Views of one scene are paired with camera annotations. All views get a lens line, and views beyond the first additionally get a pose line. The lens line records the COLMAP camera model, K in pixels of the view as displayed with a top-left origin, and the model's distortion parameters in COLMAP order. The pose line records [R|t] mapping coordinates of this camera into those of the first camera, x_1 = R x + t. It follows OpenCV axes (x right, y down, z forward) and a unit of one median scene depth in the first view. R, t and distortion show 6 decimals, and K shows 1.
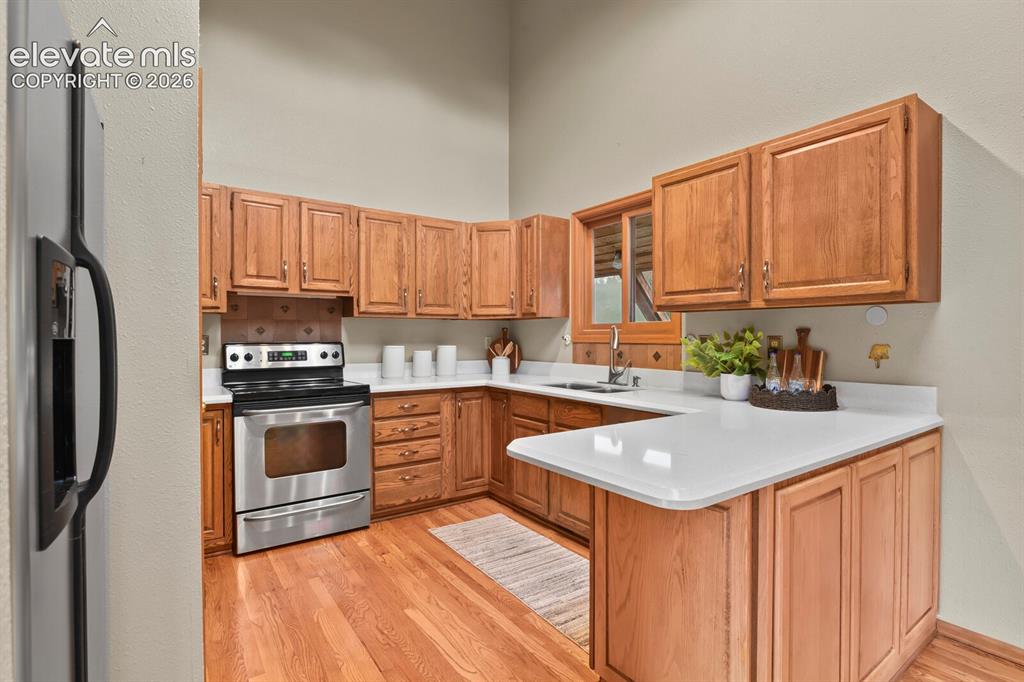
lens RADIAL K [[496.0, 0, 519.2], [0, 496.0, 340.2], [0, 0, 1]] dist [-0.007637, -0.004864]
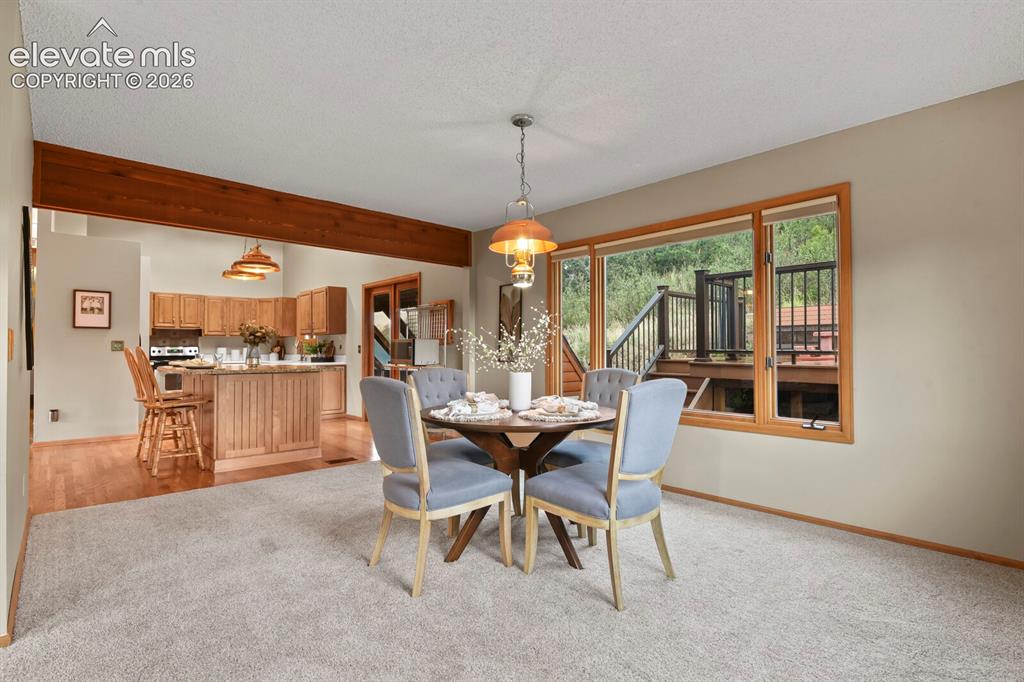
lens RADIAL K [[496.0, 0, 517.3], [0, 496.0, 340.0], [0, 0, 1]] dist [-0.007637, -0.004864]
pose [[0.991365, -0.002282, 0.131109, 1.020236], [0.005565, 0.999680, -0.024674, 0.047664], [-0.131010, 0.025191, 0.991061, -1.895856]]
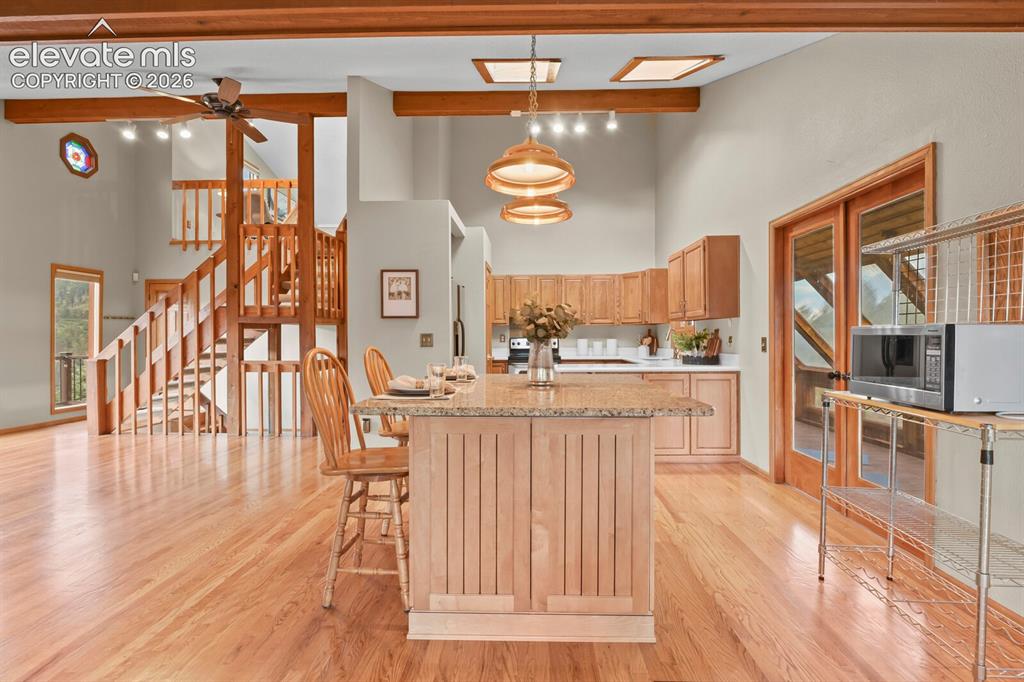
lens RADIAL K [[496.0, 0, 518.8], [0, 496.0, 340.6], [0, 0, 1]] dist [-0.007637, -0.004864]
pose [[0.801327, -0.000878, -0.598226, 0.842495], [0.002256, 0.999996, 0.001555, 0.015484], [0.598222, -0.002596, 0.801326, -0.870186]]
